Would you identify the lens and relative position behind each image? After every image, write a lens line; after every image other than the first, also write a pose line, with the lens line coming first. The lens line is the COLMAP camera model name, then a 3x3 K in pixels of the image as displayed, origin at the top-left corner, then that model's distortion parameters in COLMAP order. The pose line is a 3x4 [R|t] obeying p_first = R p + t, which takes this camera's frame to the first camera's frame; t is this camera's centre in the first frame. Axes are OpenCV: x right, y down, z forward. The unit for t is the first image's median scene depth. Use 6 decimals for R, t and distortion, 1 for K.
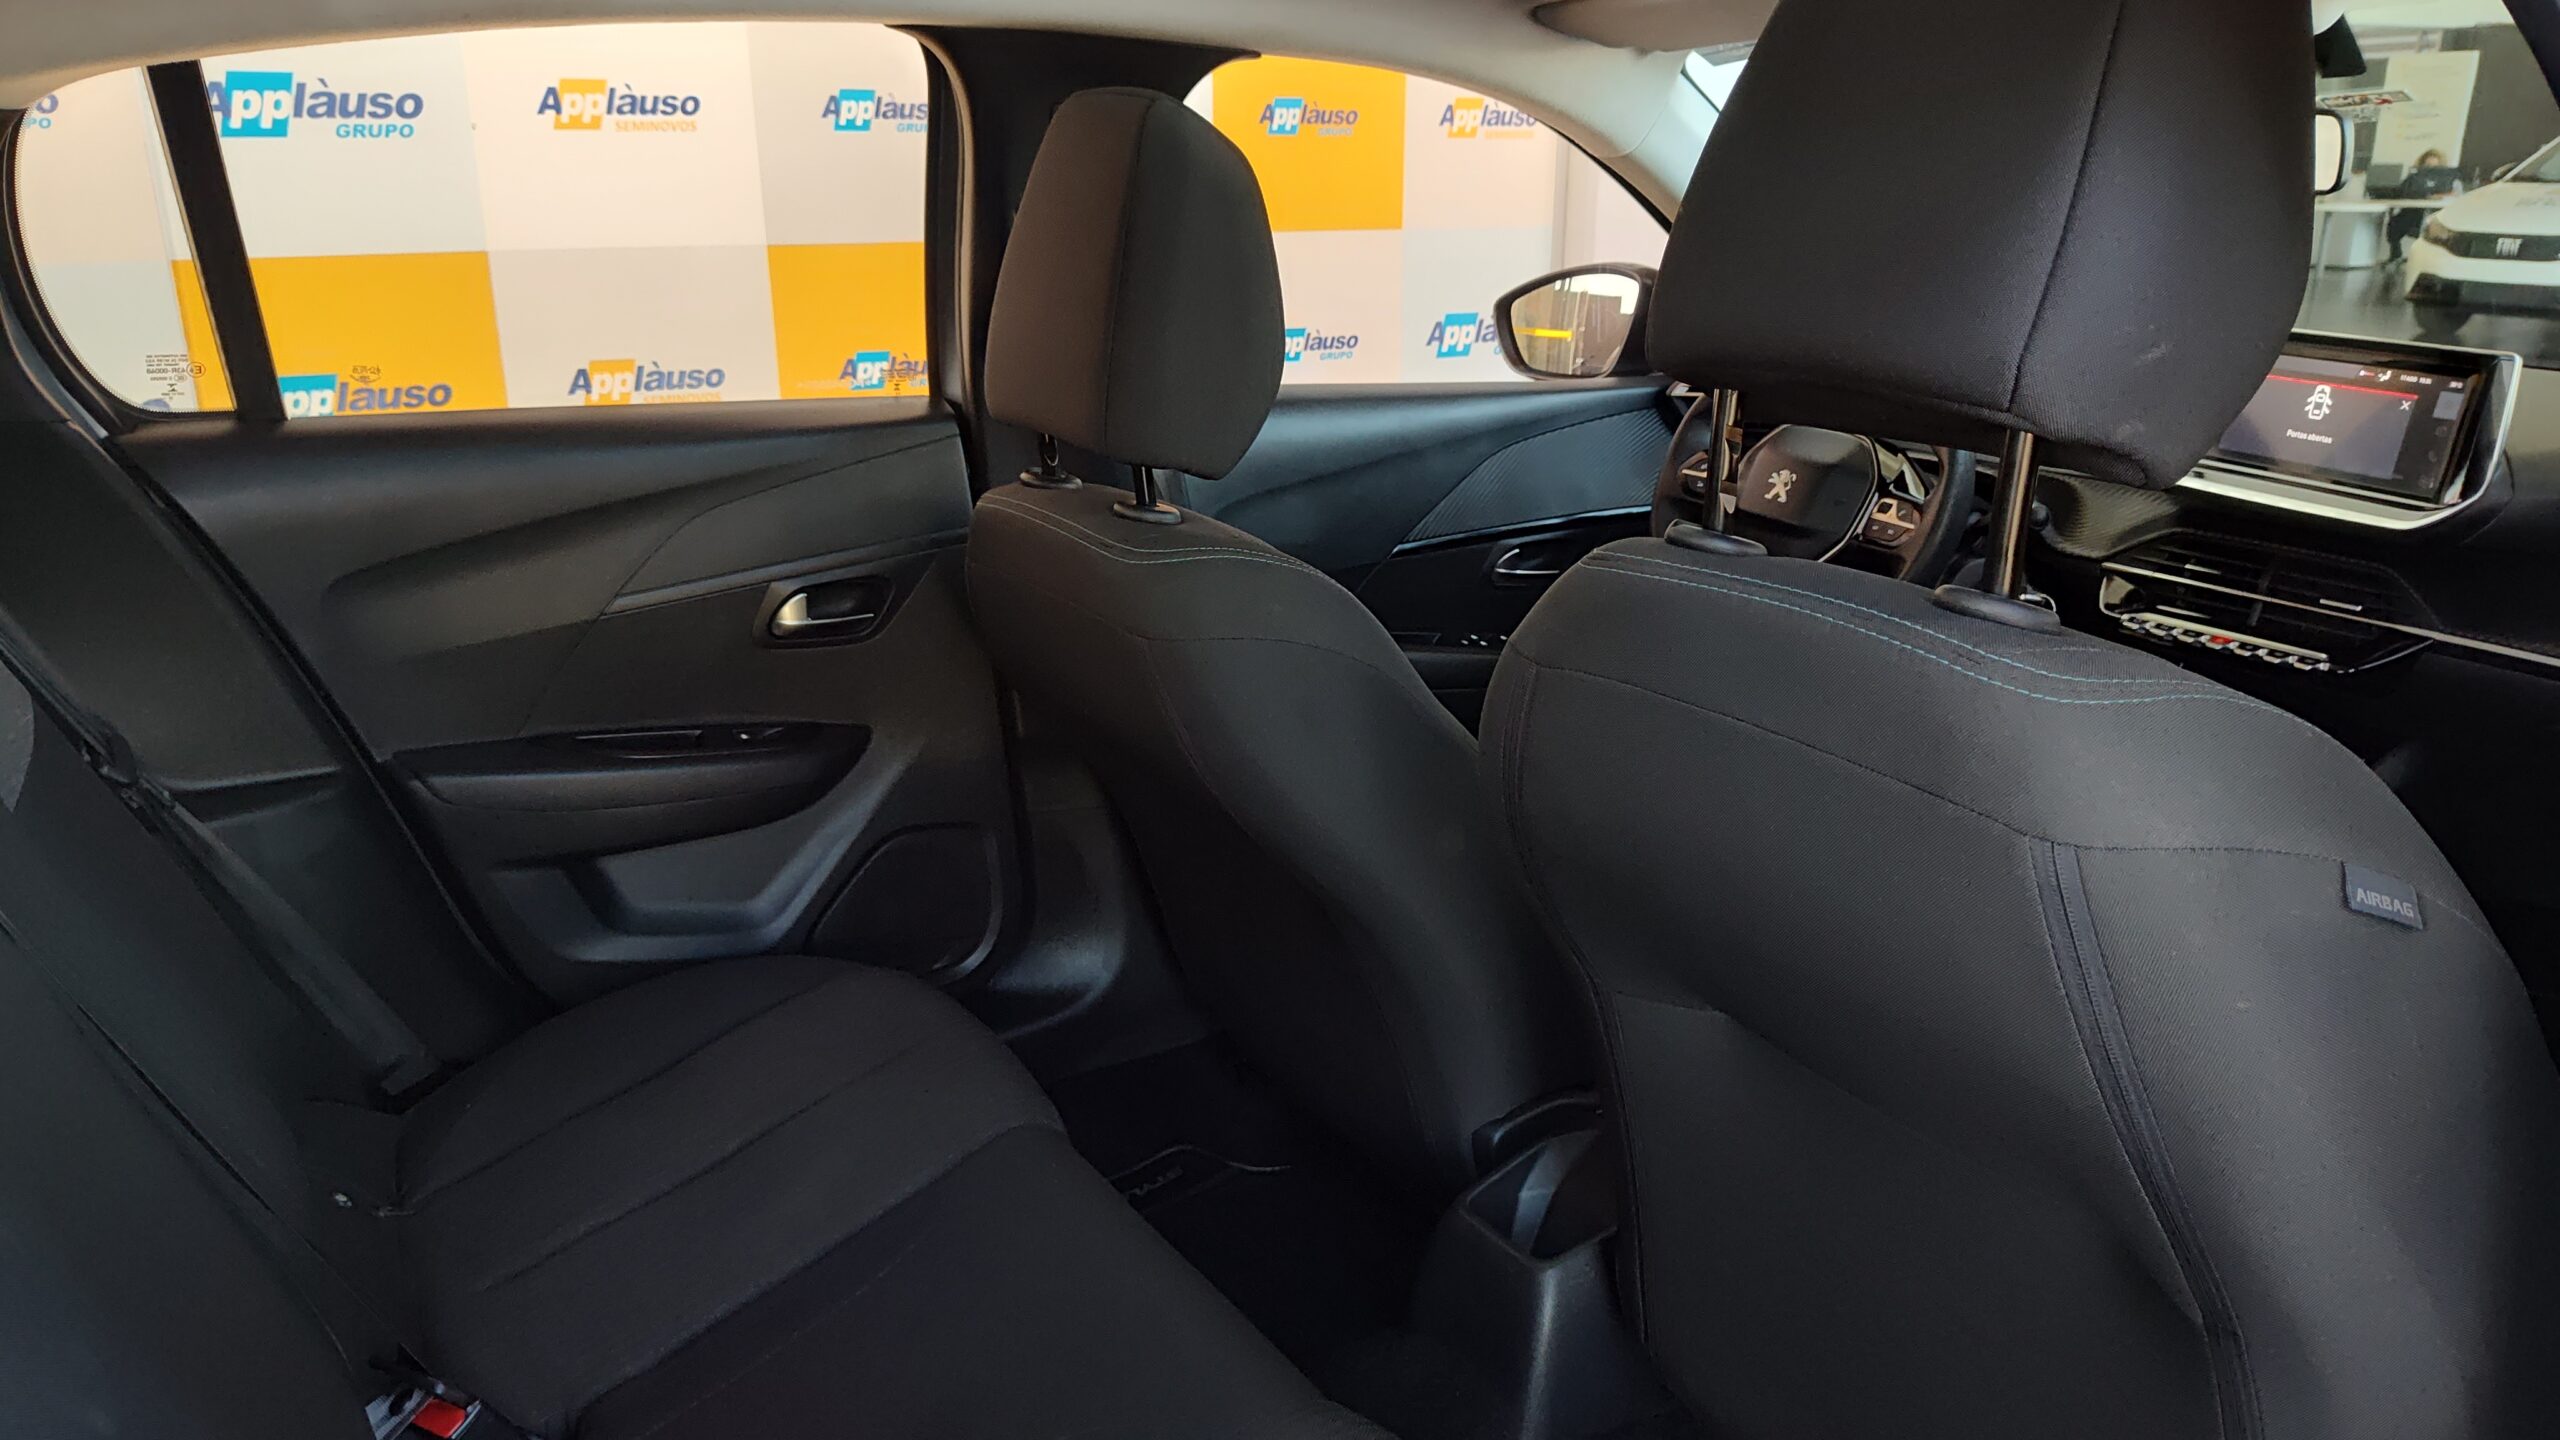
lens RADIAL K [[1833.0, 0, 1310.3], [0, 1833.0, 730.2], [0, 0, 1]] dist [0.026809, -0.034035]
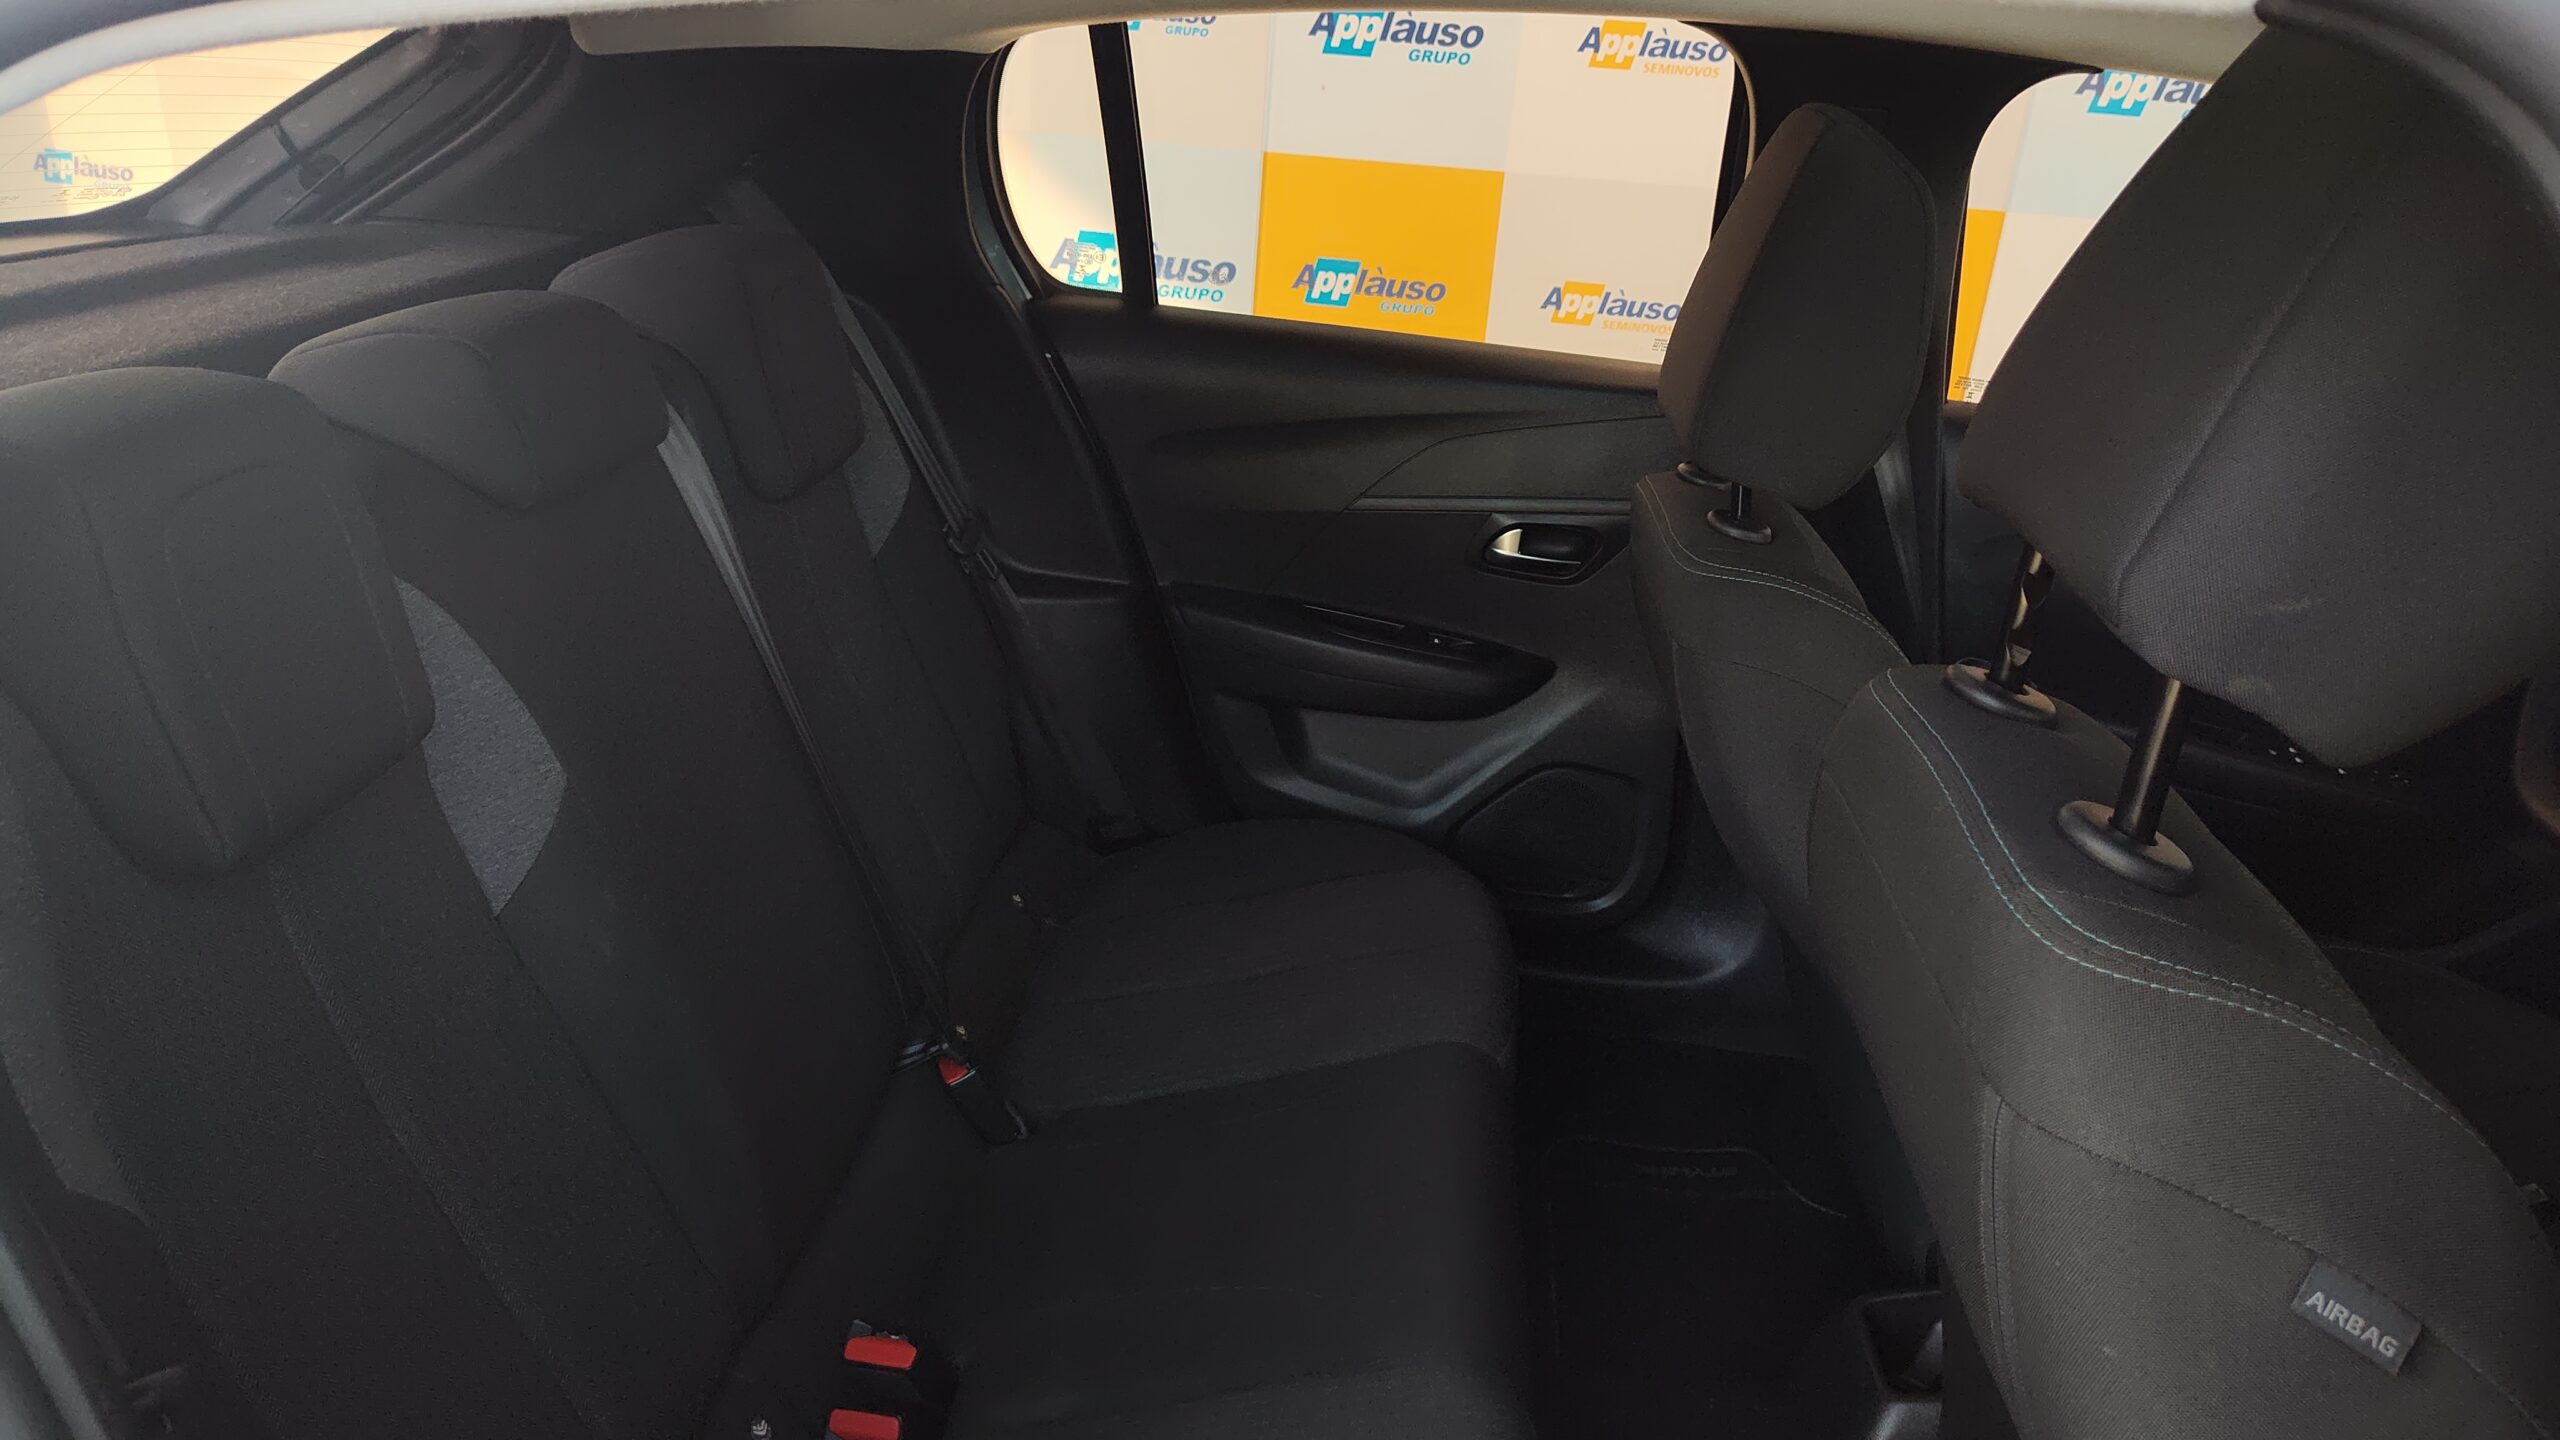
lens RADIAL K [[1833.0, 0, 1260.0], [0, 1833.0, 732.2], [0, 0, 1]] dist [0.026809, -0.034035]
pose [[0.780497, 0.283596, -0.557133, 0.249458], [-0.256883, 0.957961, 0.127757, -0.058684], [0.569943, 0.043404, 0.820537, 0.016758]]
